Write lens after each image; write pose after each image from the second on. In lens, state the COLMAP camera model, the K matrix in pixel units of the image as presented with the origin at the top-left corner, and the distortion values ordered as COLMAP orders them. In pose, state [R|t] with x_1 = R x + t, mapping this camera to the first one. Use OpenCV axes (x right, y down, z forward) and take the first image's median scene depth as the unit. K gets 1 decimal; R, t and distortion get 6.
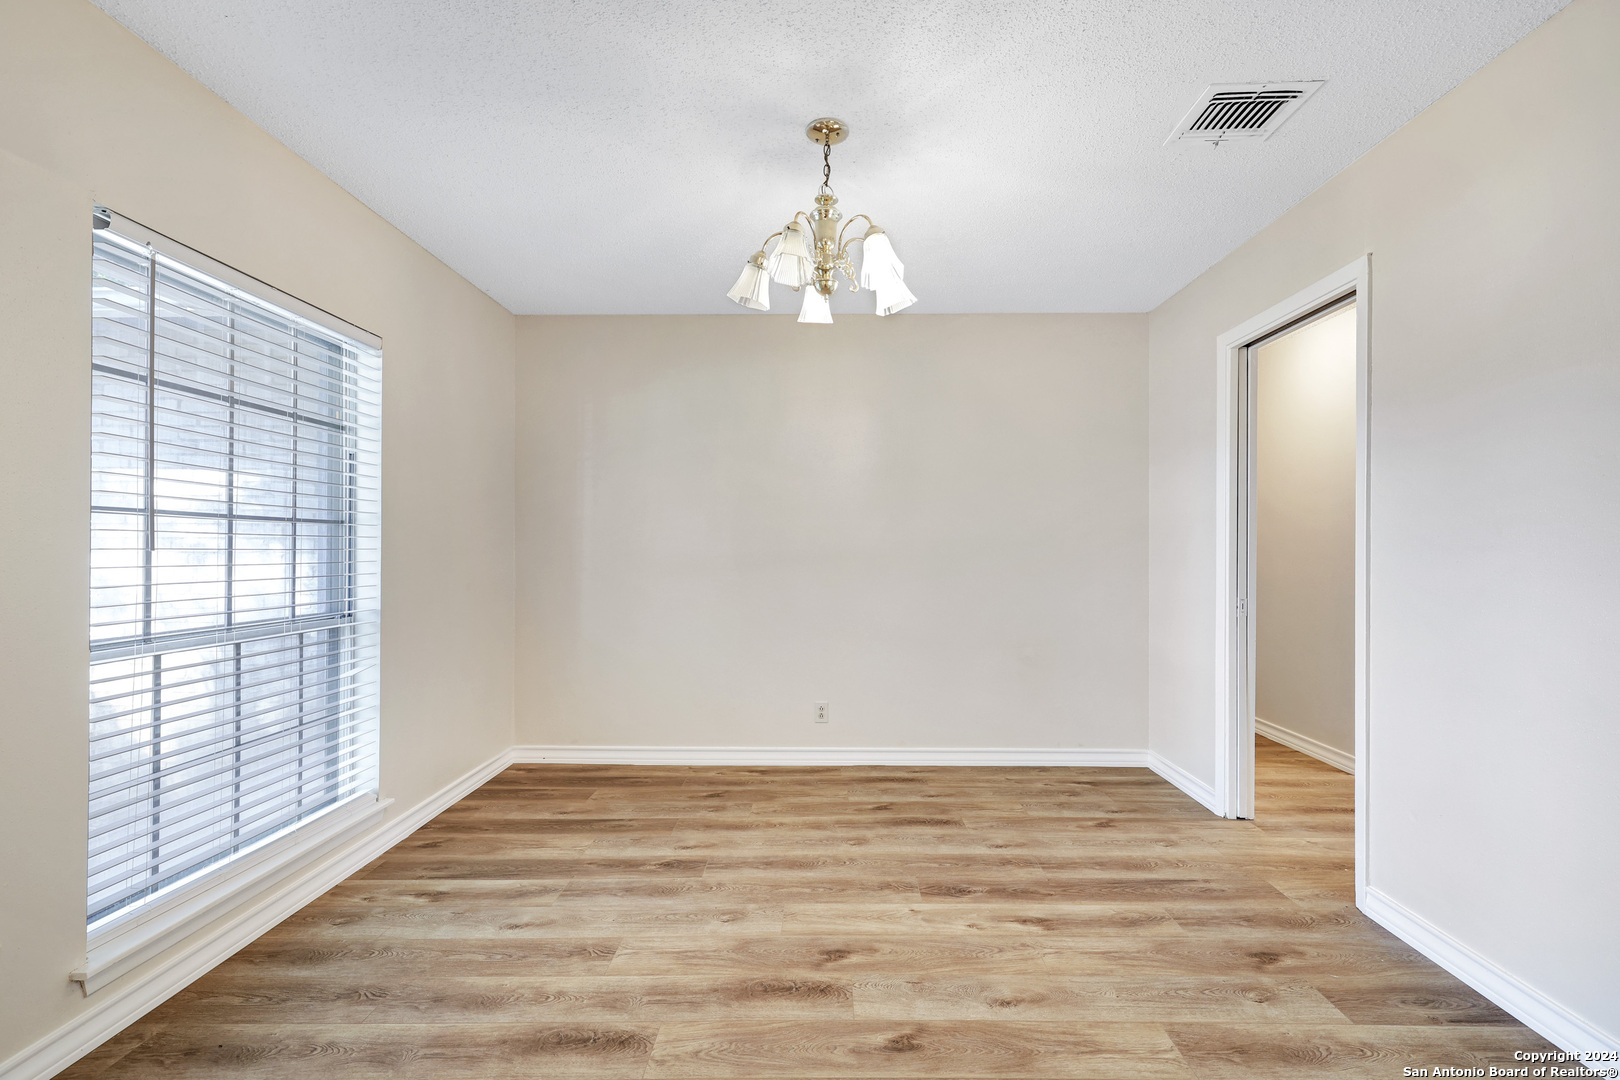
lens RADIAL K [[729.9, 0, 833.7], [0, 729.9, 543.4], [0, 0, 1]] dist [0.006251, 0.000269]
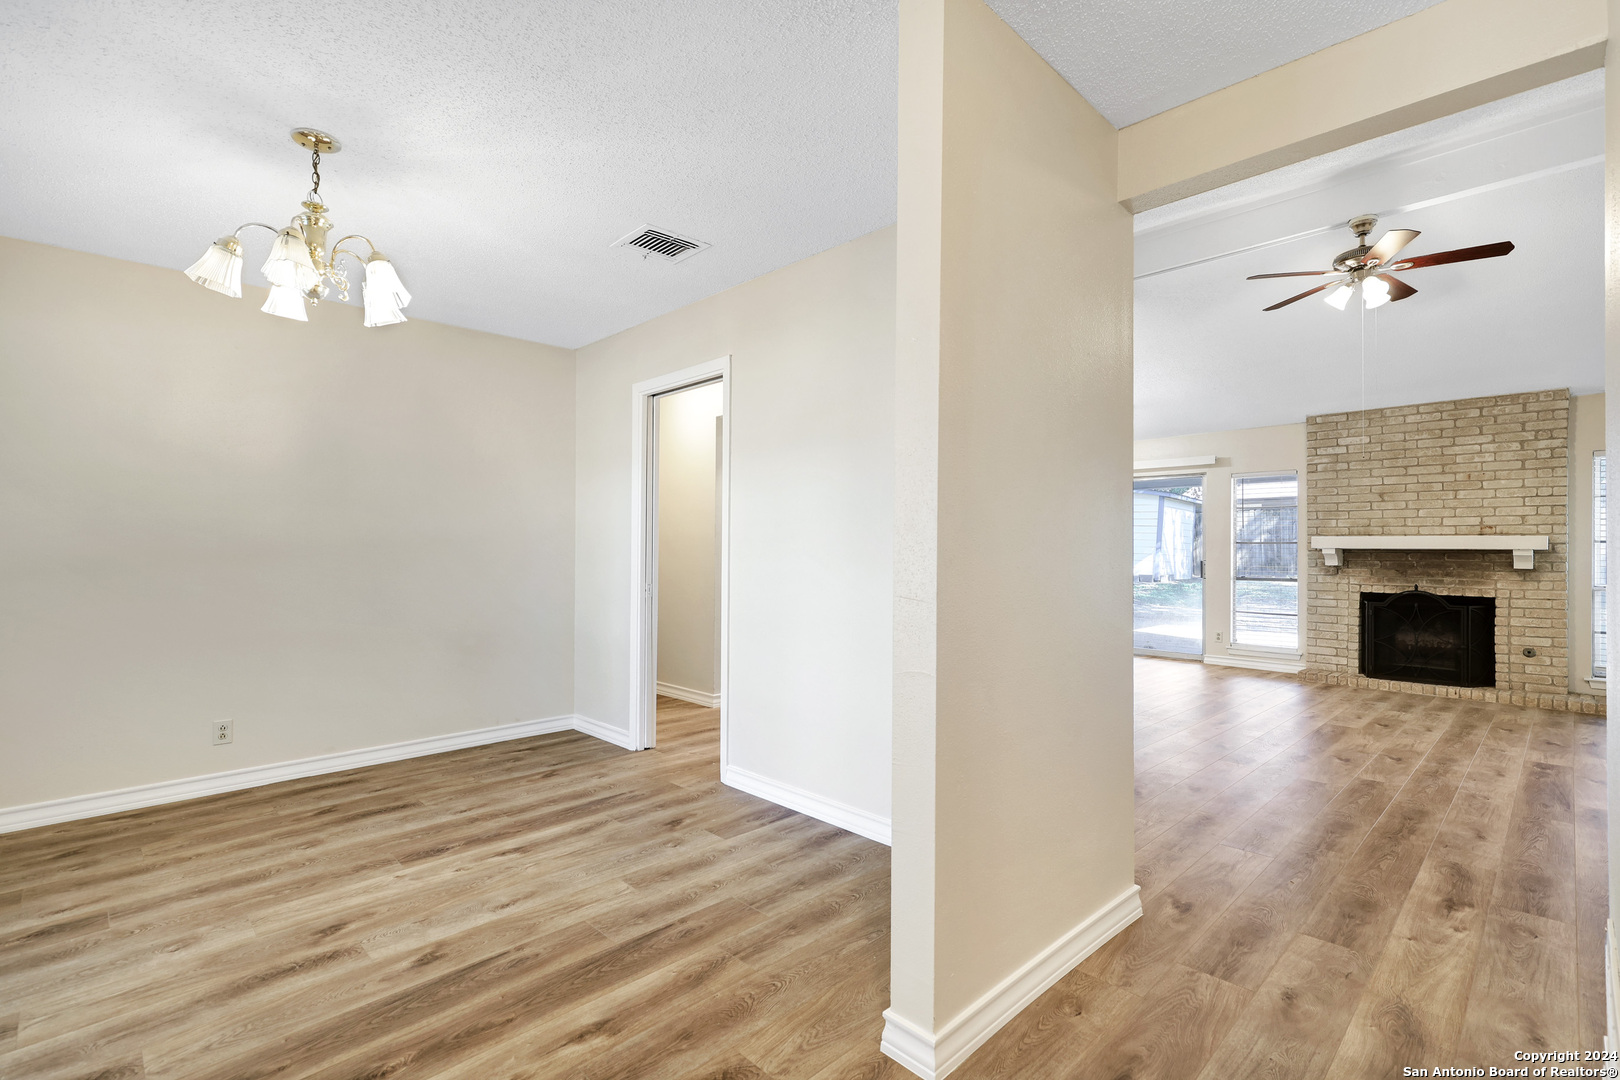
lens RADIAL K [[729.9, 0, 811.3], [0, 729.9, 543.5], [0, 0, 1]] dist [0.006251, 0.000269]
pose [[0.714414, 0.004141, 0.699711, -0.225318], [-0.005146, 0.999987, -0.000664, 0.000847], [-0.699705, -0.003126, 0.714425, -0.221249]]
